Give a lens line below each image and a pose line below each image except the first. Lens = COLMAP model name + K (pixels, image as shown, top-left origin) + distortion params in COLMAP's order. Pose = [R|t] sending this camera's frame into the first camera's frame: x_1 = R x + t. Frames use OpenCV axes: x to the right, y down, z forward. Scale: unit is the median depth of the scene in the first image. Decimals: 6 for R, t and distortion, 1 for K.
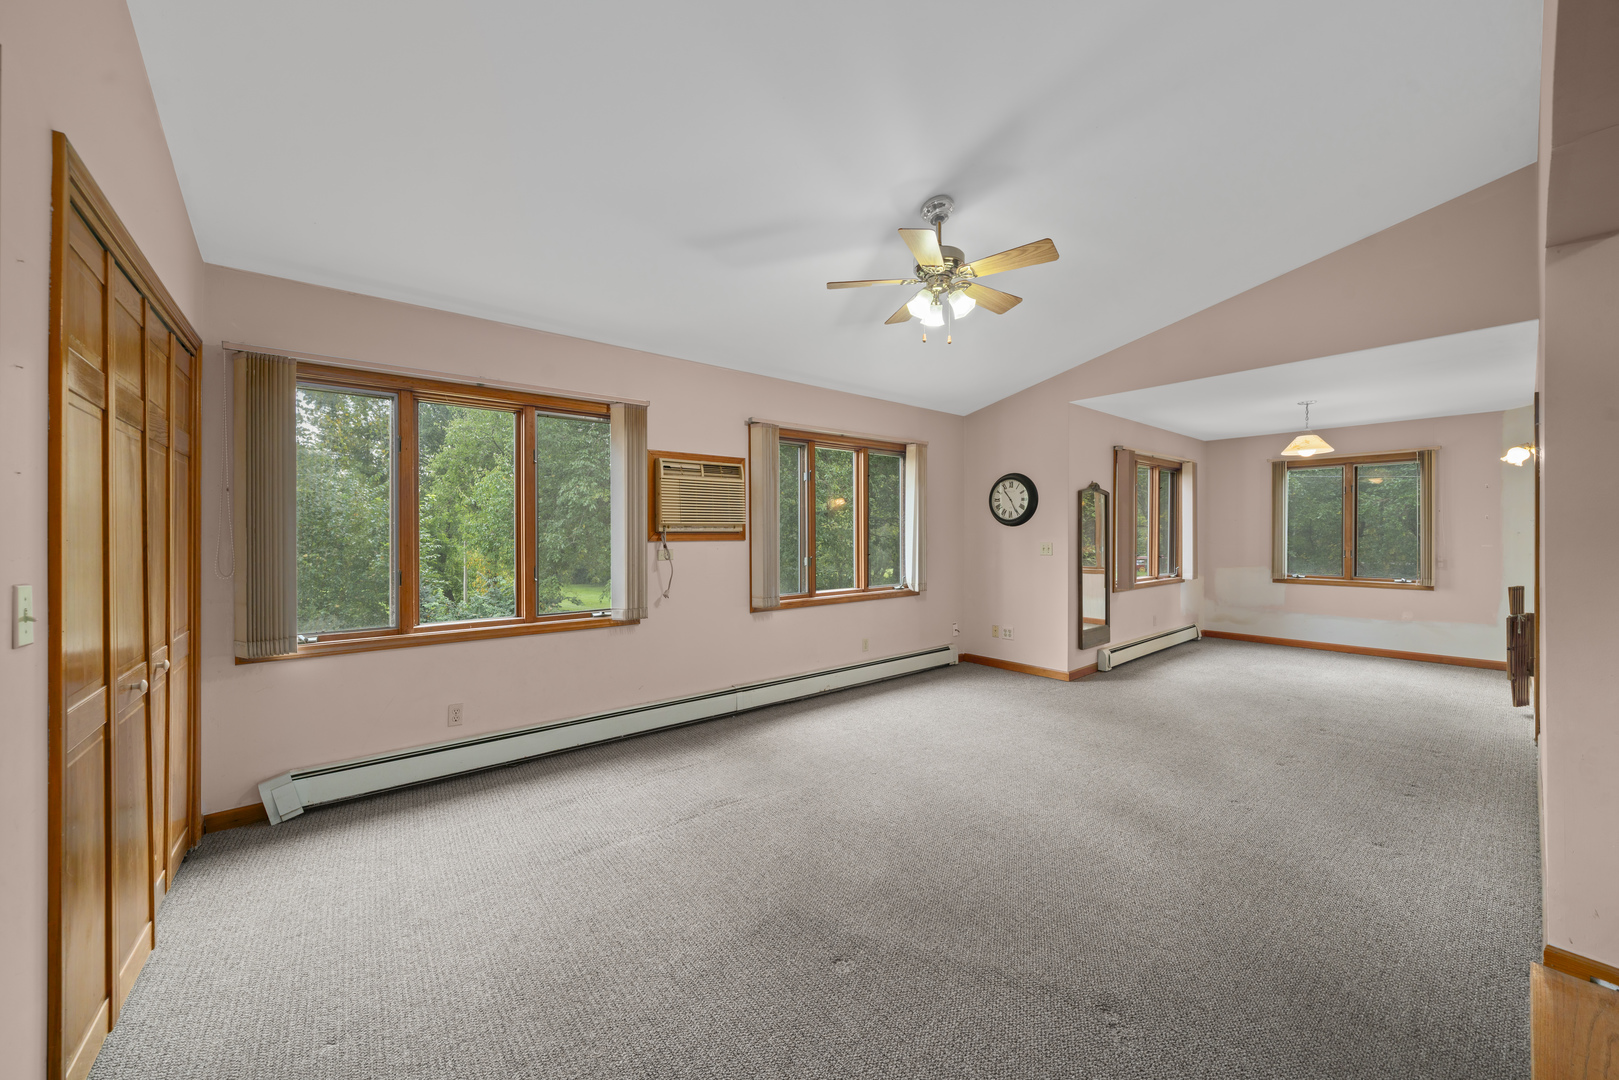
lens RADIAL K [[591.5, 0, 803.2], [0, 591.5, 536.1], [0, 0, 1]] dist [0.000179, -0.000026]
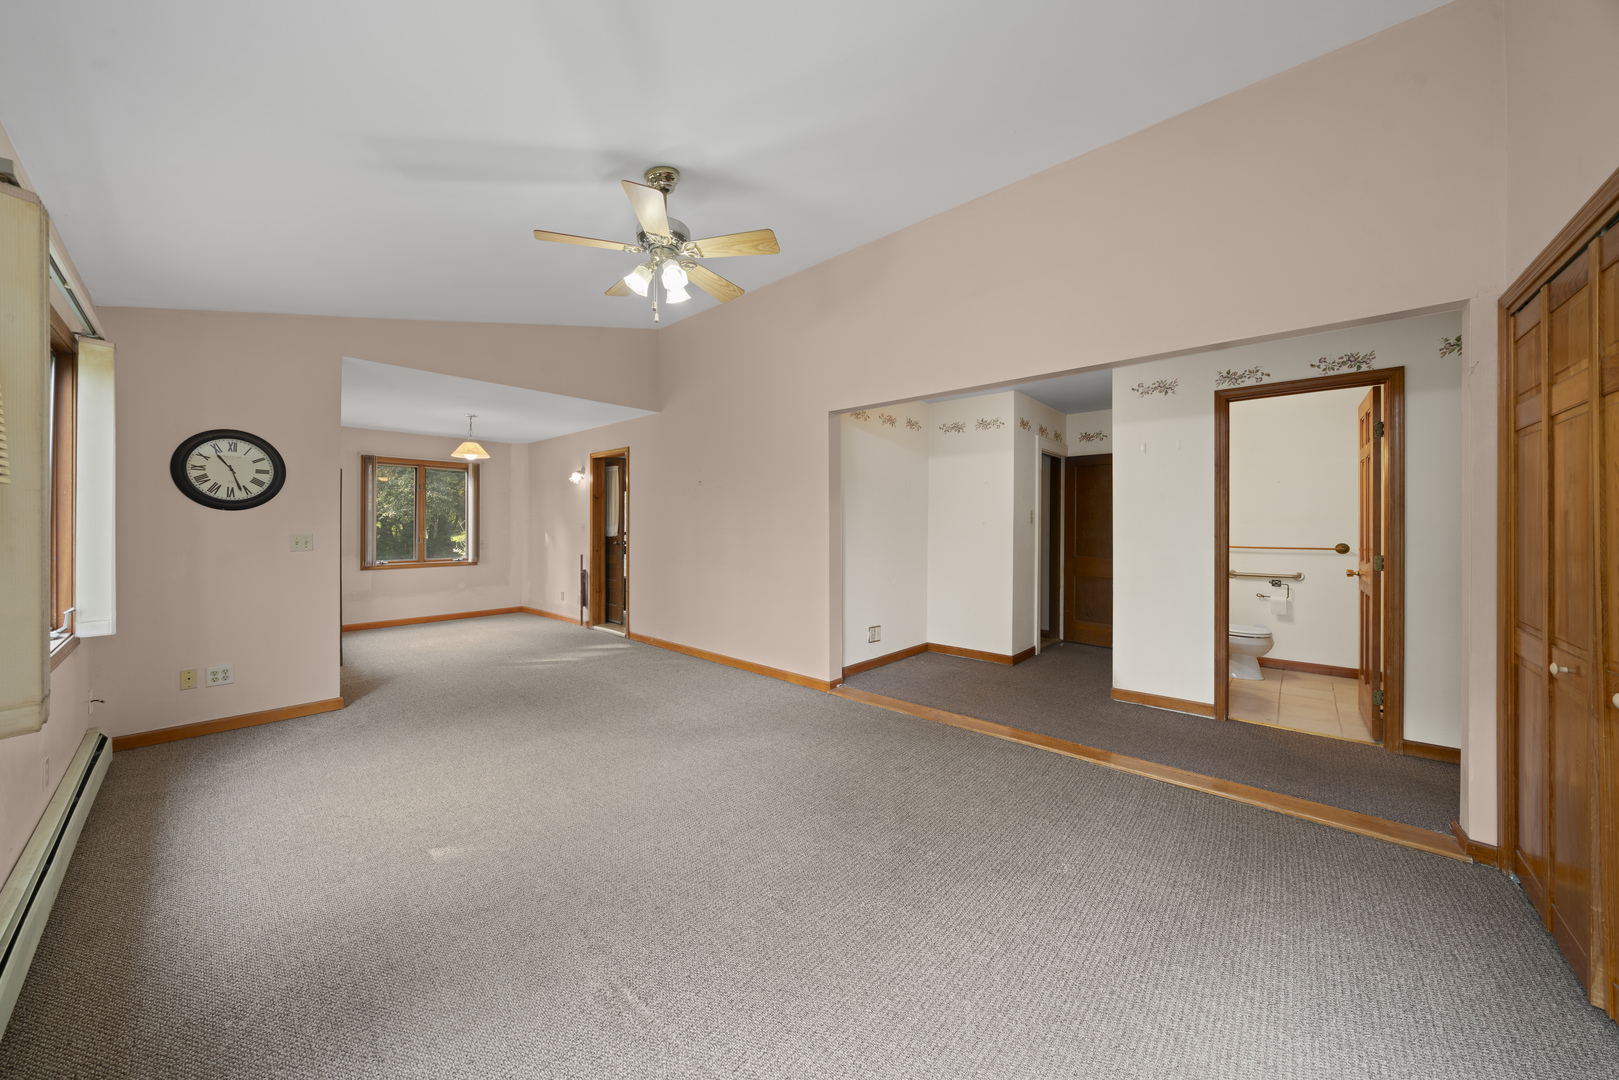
lens RADIAL K [[545.4, 0, 806.5], [0, 545.4, 531.6], [0, 0, 1]] dist [-0.000021, 0.000001]
pose [[-0.157604, -0.010586, 0.987446, -0.340691], [0.000624, 0.999941, 0.010820, 0.000764], [-0.987502, 0.002321, -0.157588, 0.460887]]
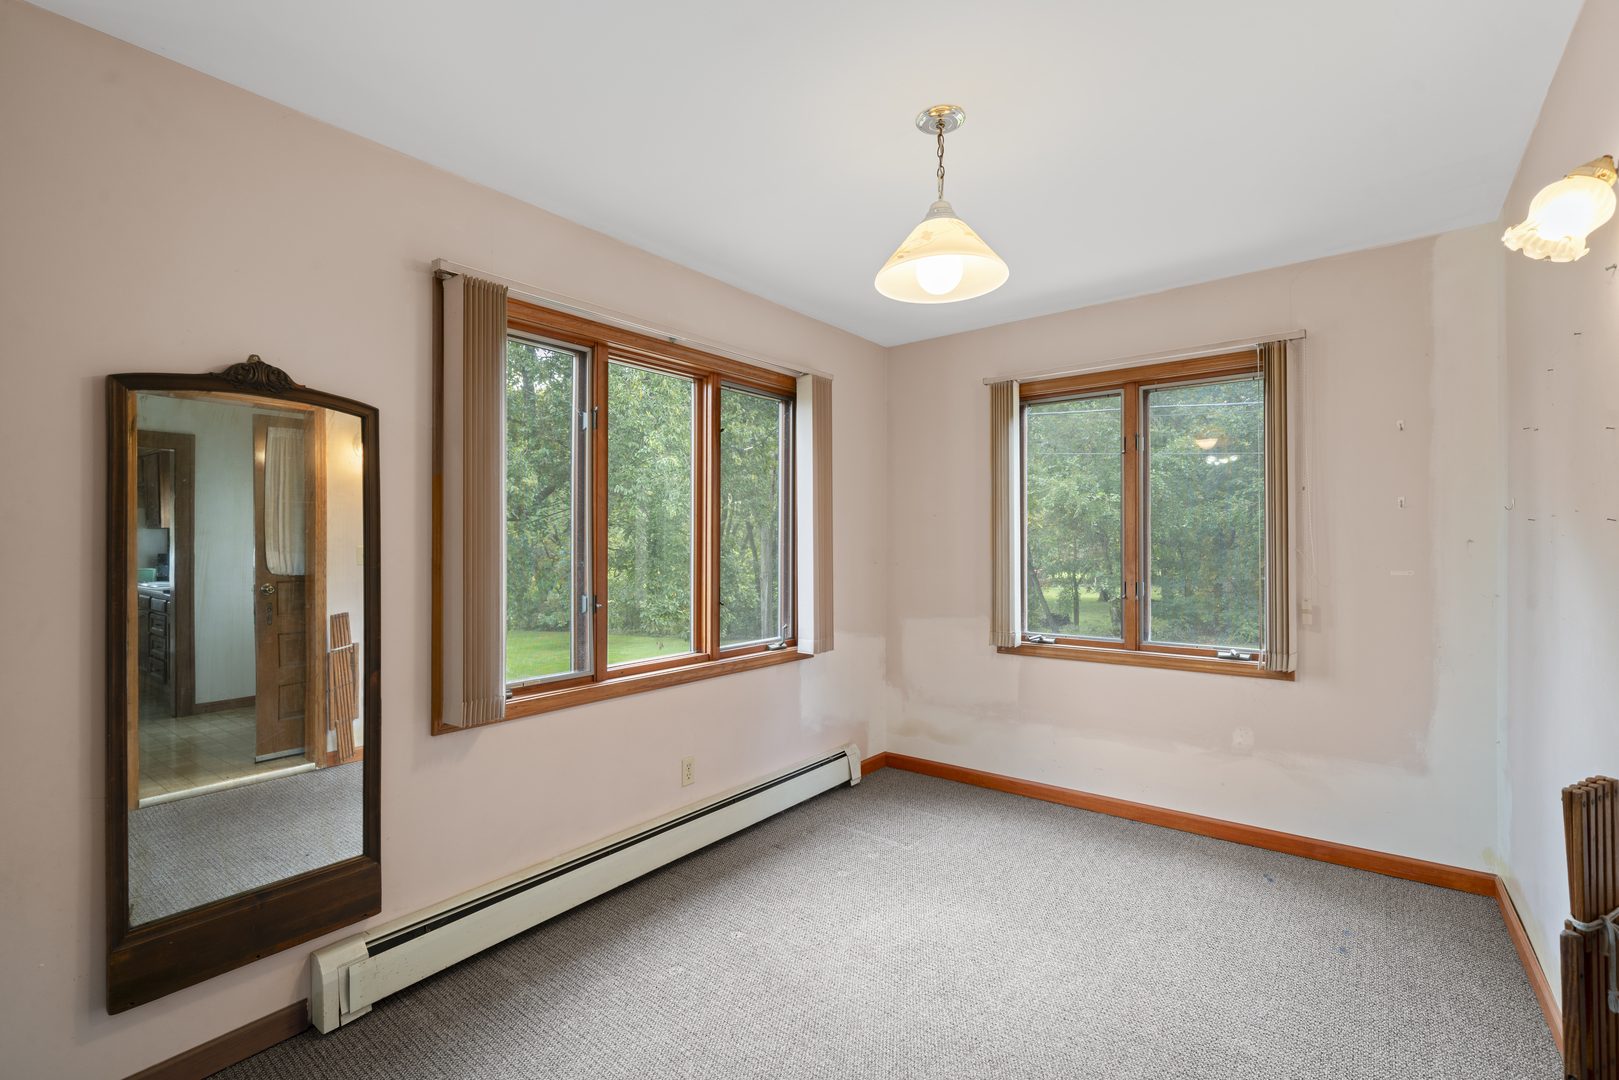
lens RADIAL K [[697.3, 0, 815.2], [0, 697.3, 544.1], [0, 0, 1]] dist [0.000755, 0.000259]
pose [[0.978451, -0.005132, 0.206417, 0.673807], [0.006771, 0.999951, -0.007232, -0.001516], [-0.206369, 0.008474, 0.978437, 0.624470]]
